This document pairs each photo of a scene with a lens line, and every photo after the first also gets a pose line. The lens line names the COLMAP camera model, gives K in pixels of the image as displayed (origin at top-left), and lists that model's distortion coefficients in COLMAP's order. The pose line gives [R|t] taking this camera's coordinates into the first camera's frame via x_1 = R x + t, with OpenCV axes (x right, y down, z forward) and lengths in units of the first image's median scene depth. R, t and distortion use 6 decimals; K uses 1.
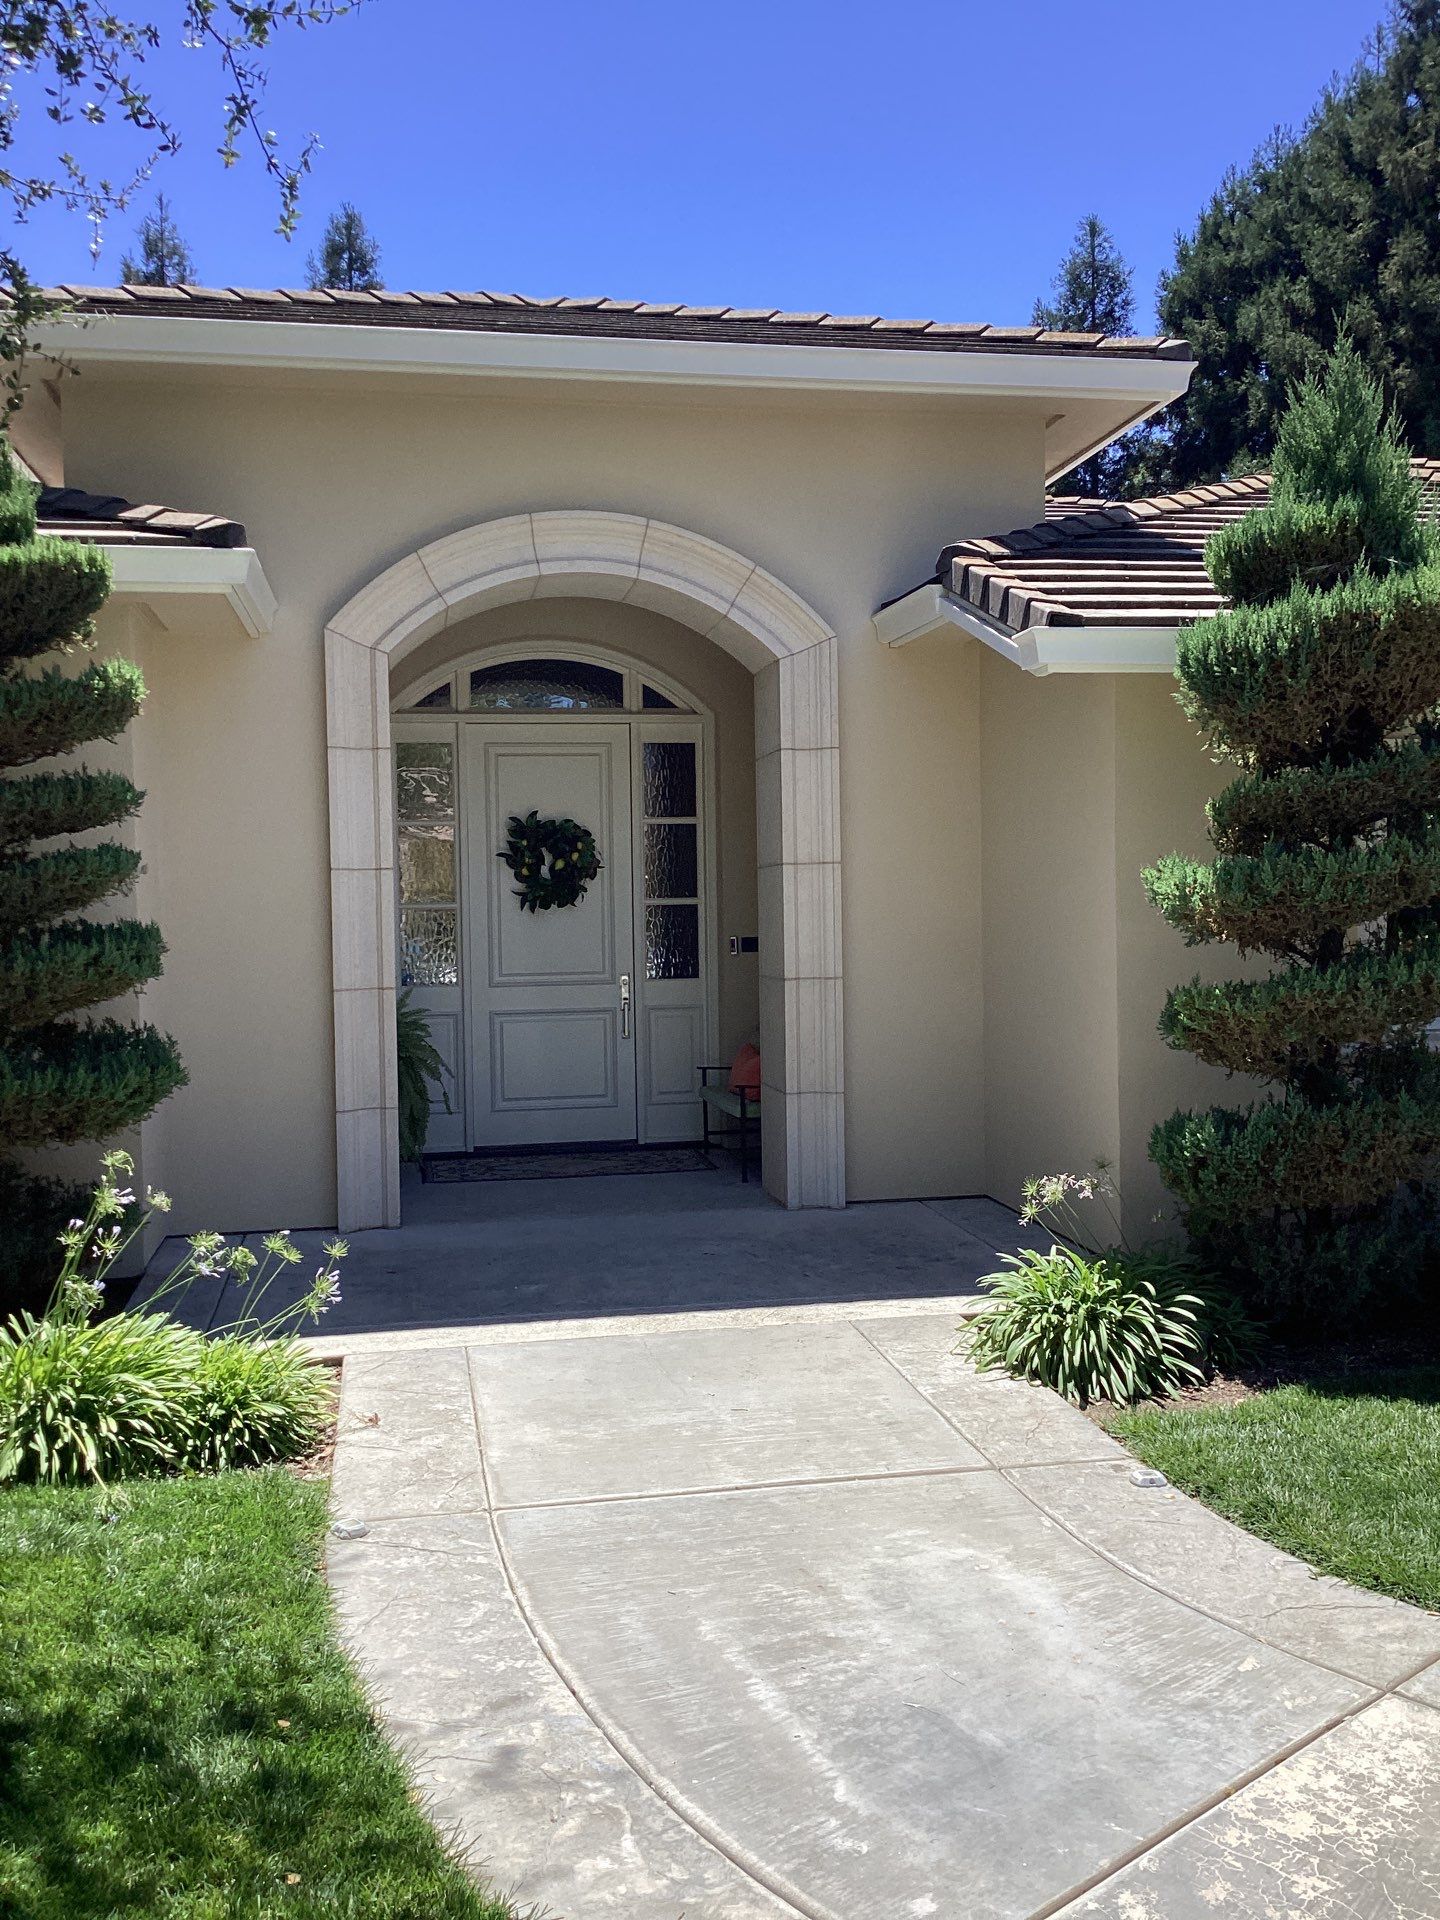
lens RADIAL K [[1753.2, 0, 725.8], [0, 1753.2, 947.3], [0, 0, 1]] dist [0.119705, -0.155871]
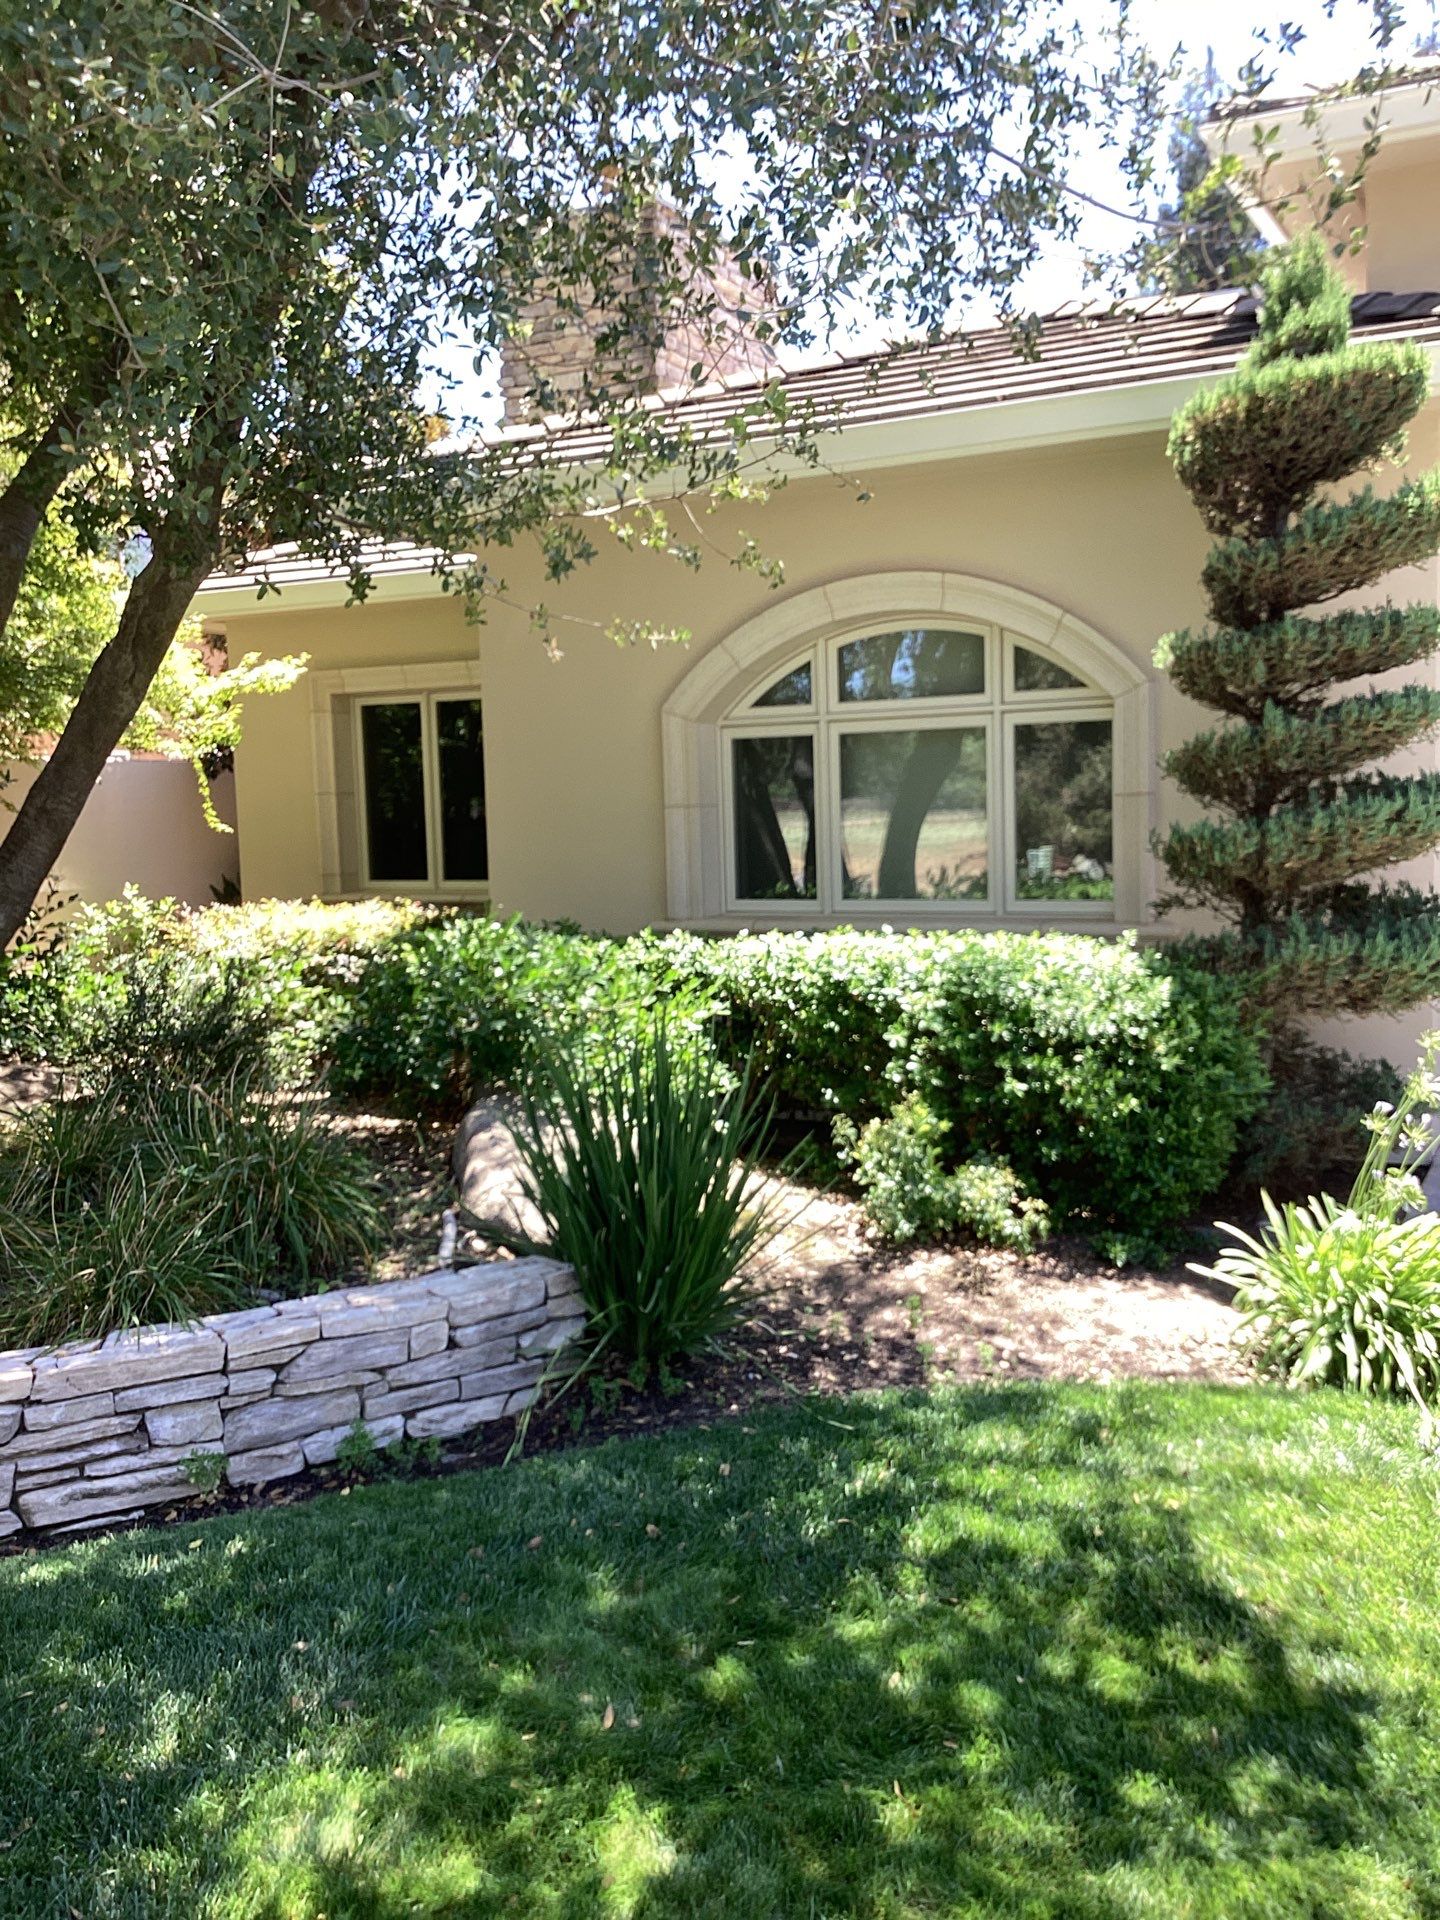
lens RADIAL K [[1753.2, 0, 723.7], [0, 1753.2, 959.3], [0, 0, 1]] dist [0.119705, -0.155871]
pose [[0.783617, 0.052345, -0.619035, -0.075797], [-0.001648, 0.996616, 0.082187, 0.007901], [0.621242, -0.063383, 0.781052, 0.100454]]
